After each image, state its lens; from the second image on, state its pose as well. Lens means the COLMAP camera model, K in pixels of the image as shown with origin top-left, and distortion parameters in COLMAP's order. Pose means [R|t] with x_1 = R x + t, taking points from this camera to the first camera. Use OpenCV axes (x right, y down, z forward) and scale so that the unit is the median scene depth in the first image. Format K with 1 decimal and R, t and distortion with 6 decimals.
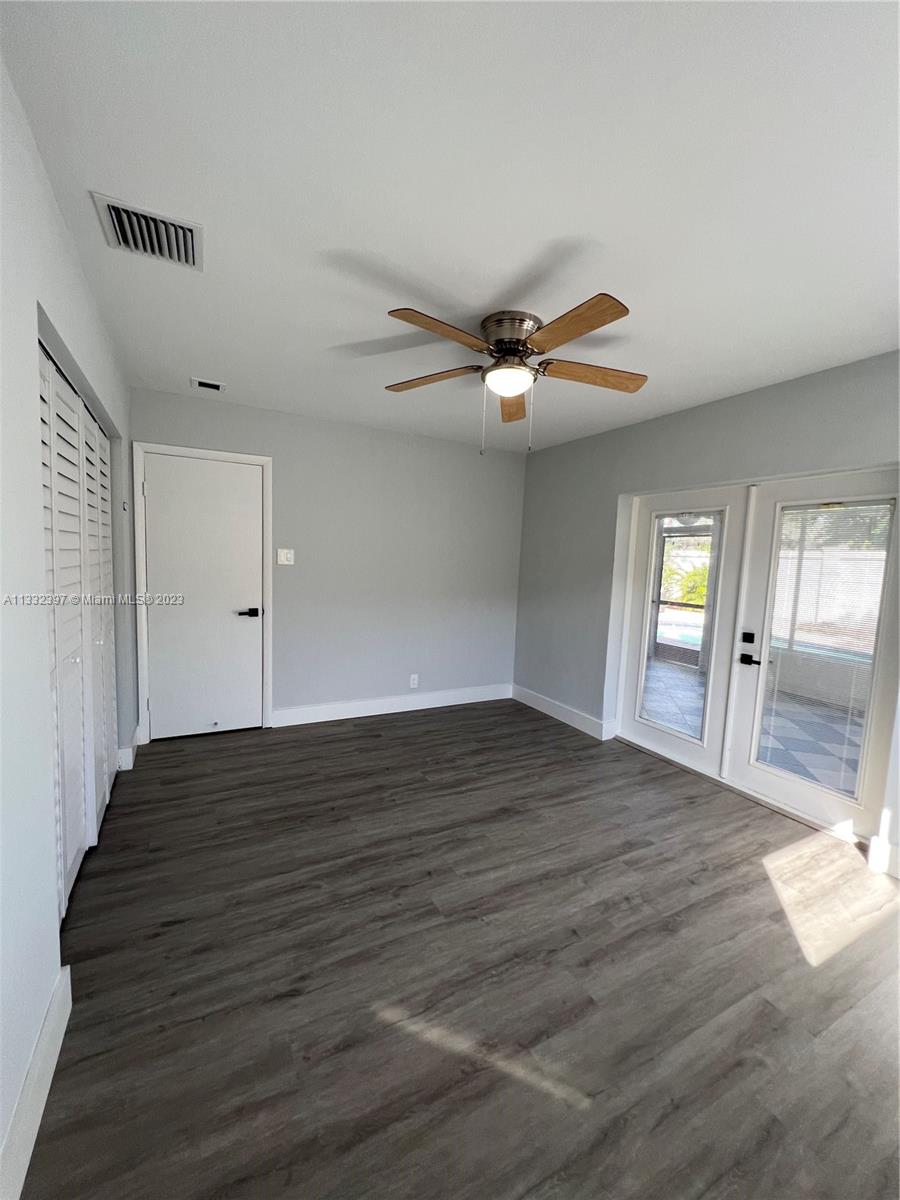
lens RADIAL K [[484.3, 0, 451.4], [0, 484.3, 604.0], [0, 0, 1]] dist [-0.007977, -0.000152]
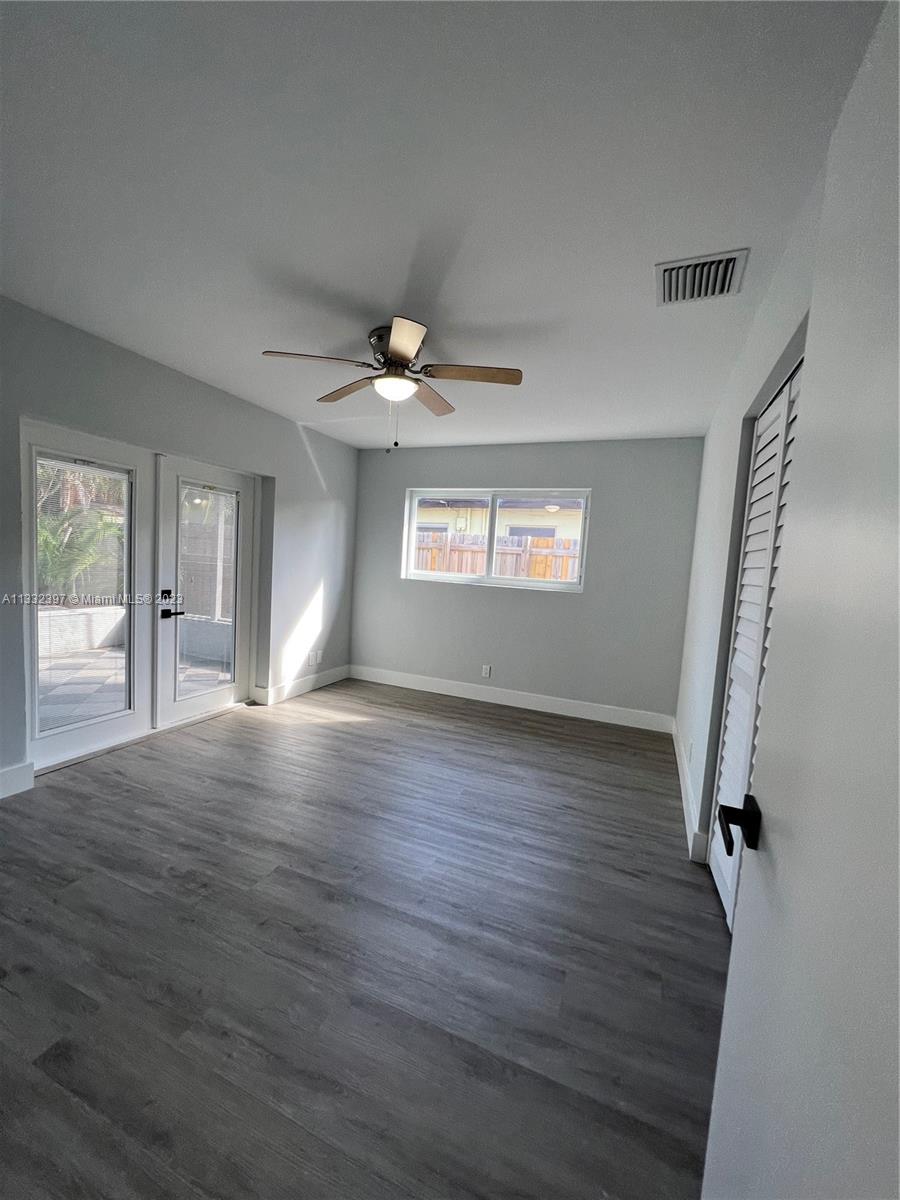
lens RADIAL K [[482.0, 0, 452.3], [0, 482.0, 601.4], [0, 0, 1]] dist [-0.001578, 0.001230]
pose [[-0.640067, -0.139160, 0.755611, -0.661474], [-0.016310, 0.985700, 0.167719, -0.112727], [-0.768146, 0.095027, -0.633184, 1.216641]]
